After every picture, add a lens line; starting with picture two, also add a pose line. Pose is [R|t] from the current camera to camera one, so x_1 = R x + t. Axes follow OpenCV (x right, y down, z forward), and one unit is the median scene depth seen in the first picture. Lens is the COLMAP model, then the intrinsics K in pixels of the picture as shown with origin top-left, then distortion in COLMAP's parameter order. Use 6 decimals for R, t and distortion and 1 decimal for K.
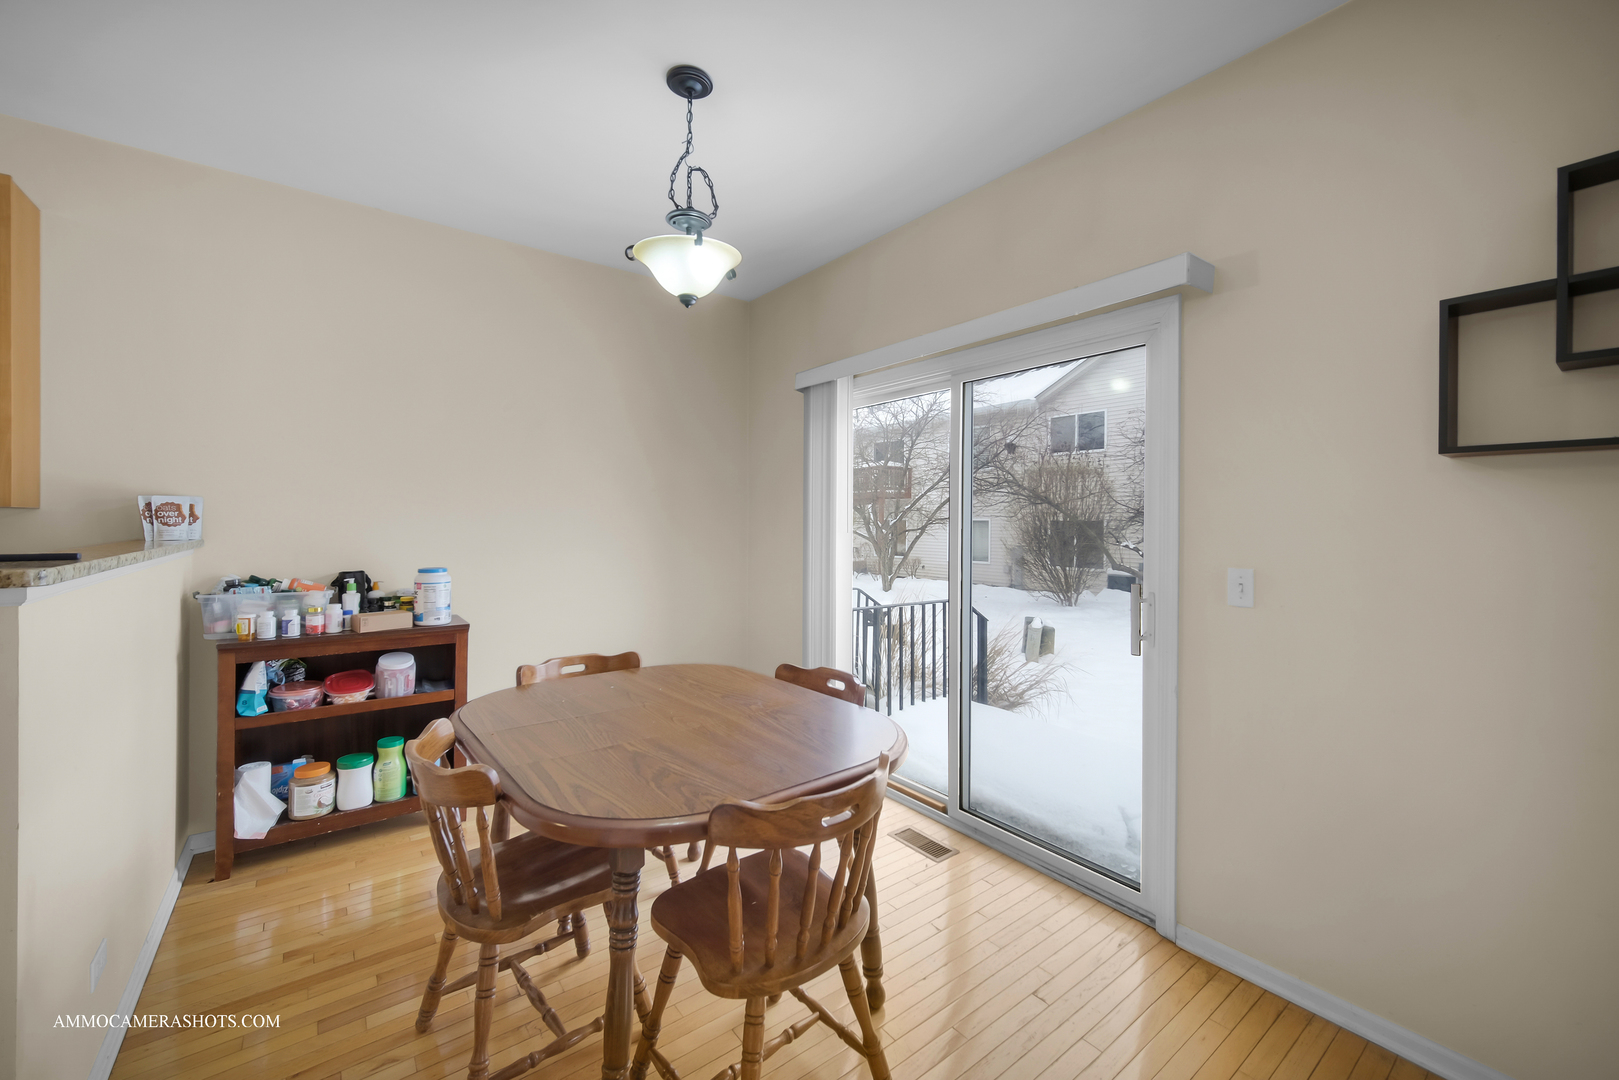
lens RADIAL K [[645.6, 0, 834.7], [0, 645.6, 519.5], [0, 0, 1]] dist [-0.002003, 0.000050]
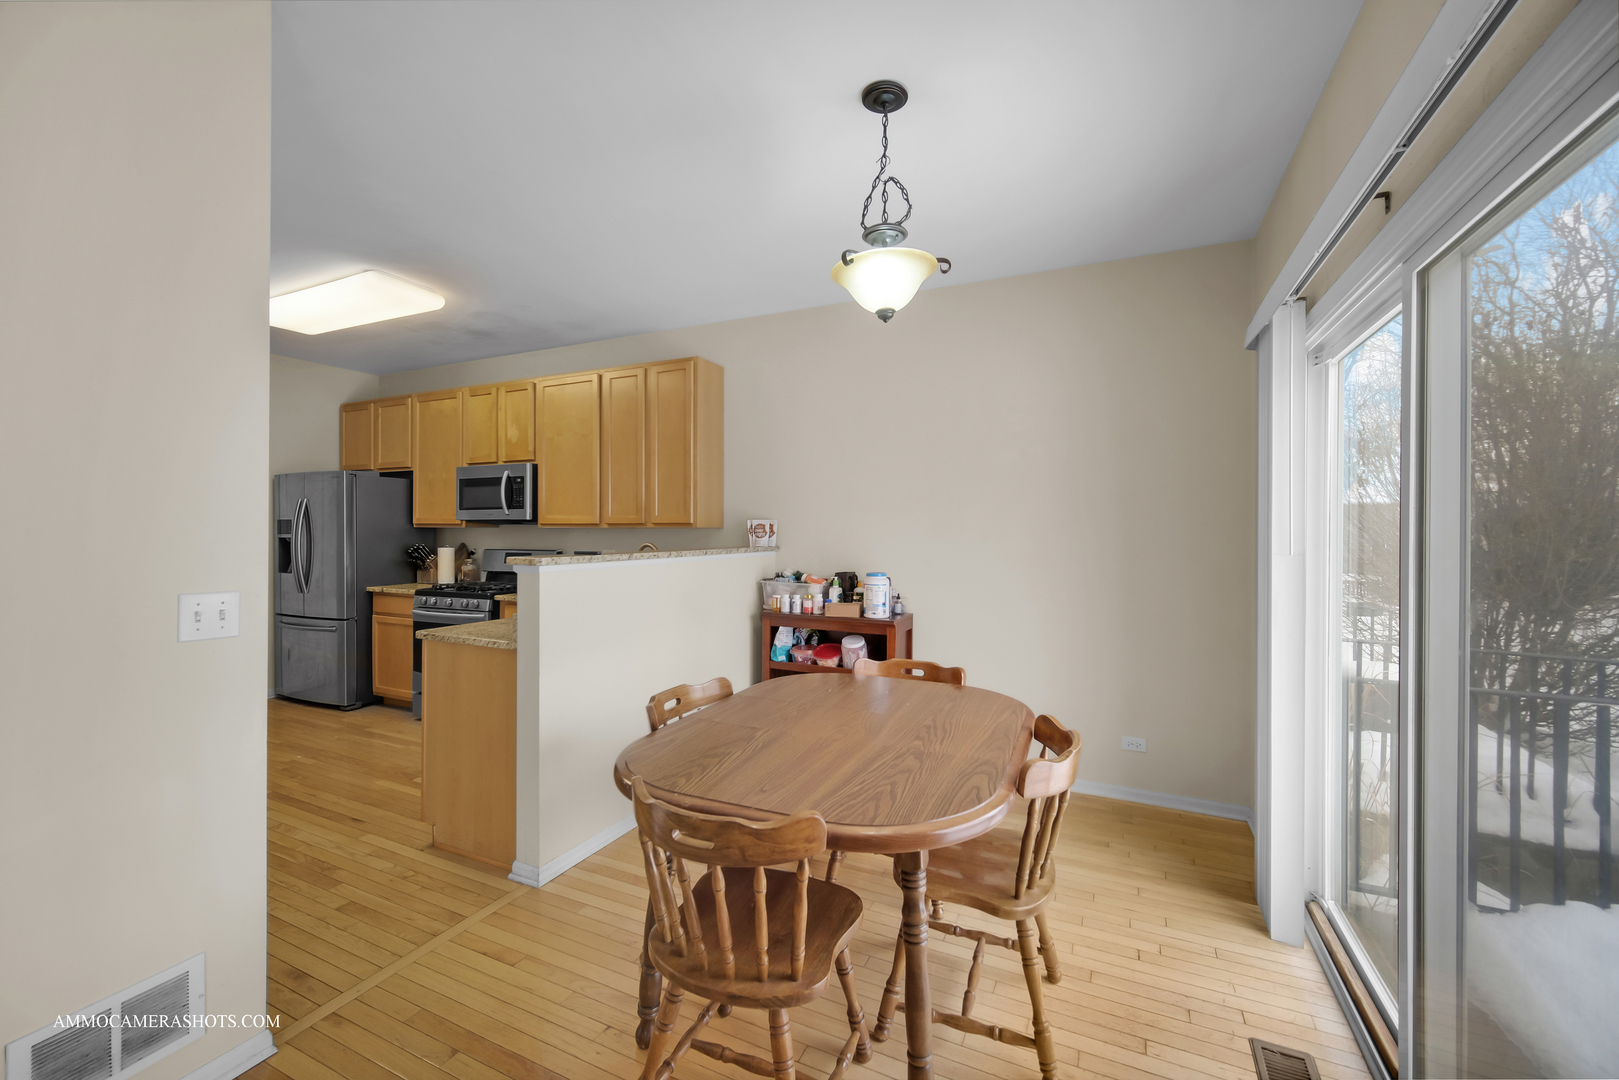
lens RADIAL K [[645.6, 0, 813.2], [0, 645.6, 532.0], [0, 0, 1]] dist [-0.002003, 0.000050]
pose [[0.452729, 0.000156, -0.891648, 0.501546], [0.002328, 0.999996, 0.001357, -0.006405], [0.891645, -0.002690, 0.452727, 0.368922]]
